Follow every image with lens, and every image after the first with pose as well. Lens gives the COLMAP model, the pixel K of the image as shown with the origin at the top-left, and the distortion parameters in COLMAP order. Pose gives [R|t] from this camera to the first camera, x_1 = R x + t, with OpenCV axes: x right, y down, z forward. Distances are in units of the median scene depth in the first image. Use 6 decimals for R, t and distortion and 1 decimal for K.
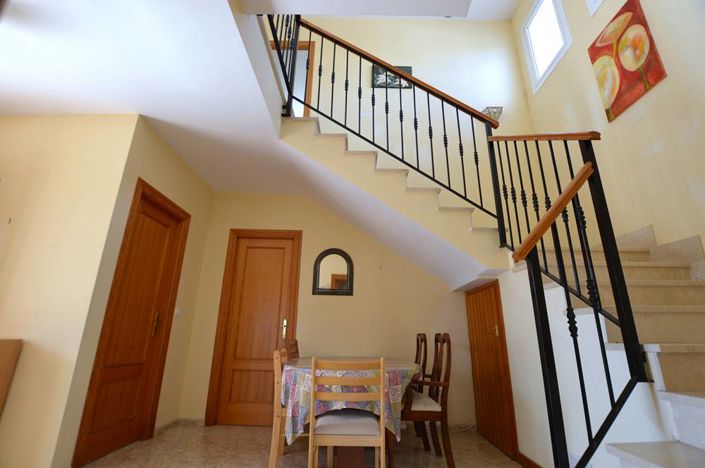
lens RADIAL K [[316.1, 0, 353.2], [0, 316.1, 236.1], [0, 0, 1]] dist [-0.018430, 0.000816]
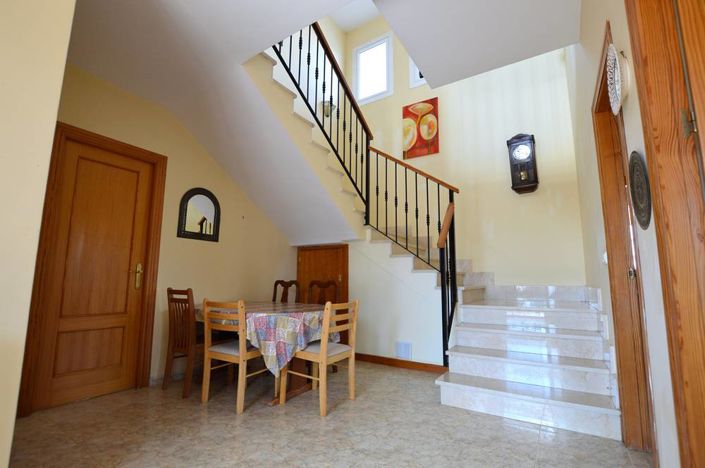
lens RADIAL K [[316.1, 0, 356.2], [0, 316.1, 235.7], [0, 0, 1]] dist [-0.018430, 0.000816]
pose [[0.542346, 0.104381, 0.833646, -0.636706], [-0.253771, 0.966258, 0.044111, 0.021992], [-0.800913, -0.235479, 0.550534, 0.149358]]
